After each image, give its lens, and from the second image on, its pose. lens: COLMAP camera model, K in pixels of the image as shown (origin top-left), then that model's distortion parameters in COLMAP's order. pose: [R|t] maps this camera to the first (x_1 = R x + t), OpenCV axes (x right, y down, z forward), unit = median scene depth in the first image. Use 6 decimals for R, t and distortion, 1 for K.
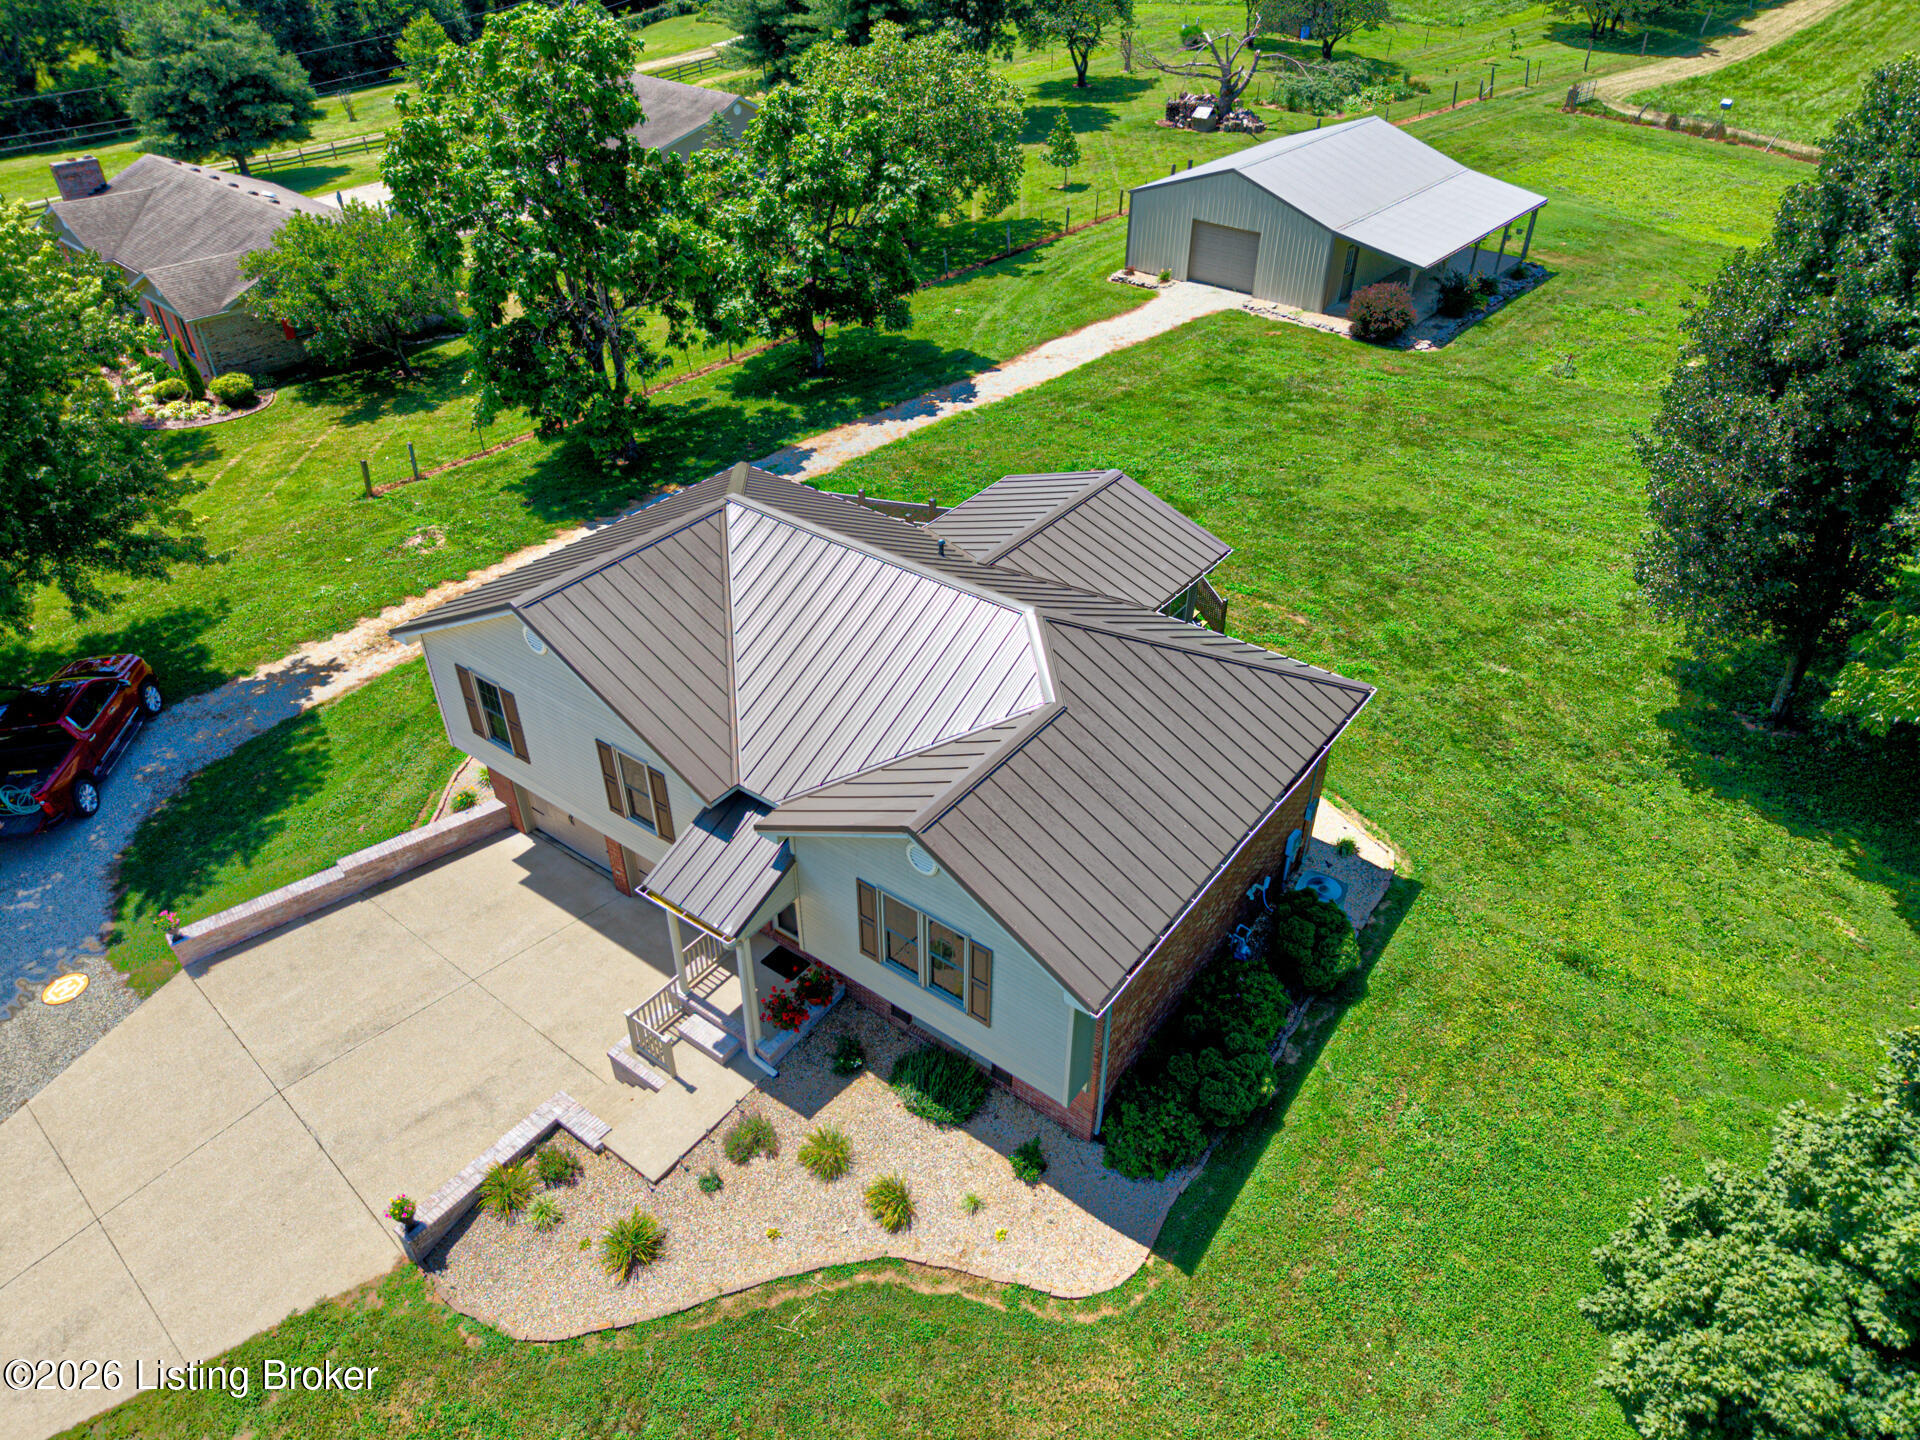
lens RADIAL K [[1285.7, 0, 965.3], [0, 1285.7, 715.4], [0, 0, 1]] dist [0.036275, -0.017394]
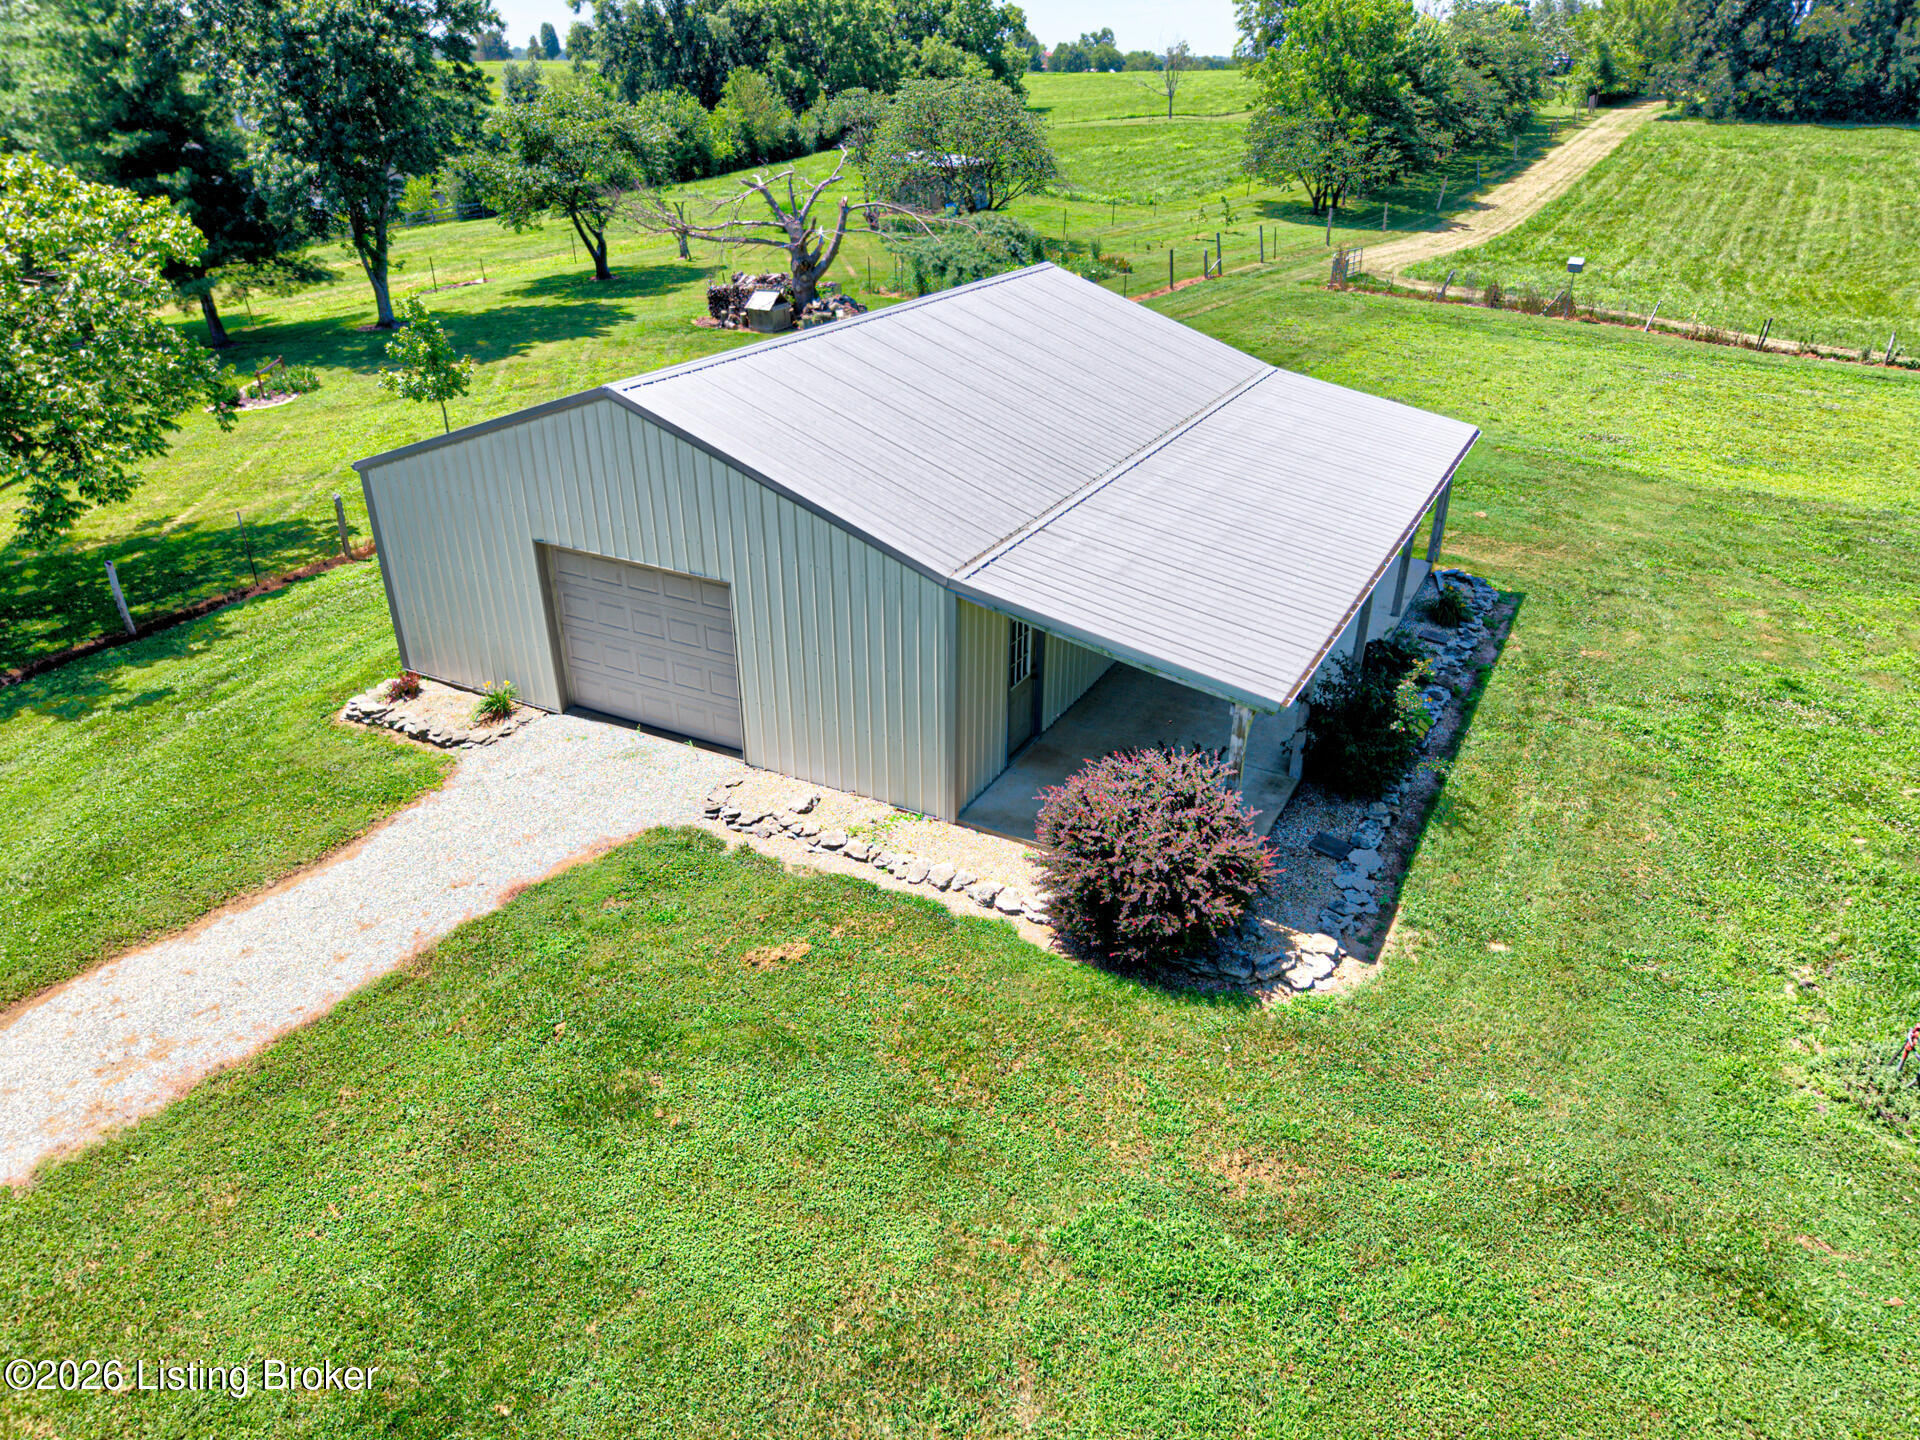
lens RADIAL K [[1285.7, 0, 965.3], [0, 1285.7, 715.4], [0, 0, 1]] dist [0.036275, -0.017394]
pose [[0.978466, -0.093193, 0.184171, 0.222653], [0.121070, 0.981785, -0.146425, -0.289027], [-0.167171, 0.165569, 0.971926, 0.695992]]
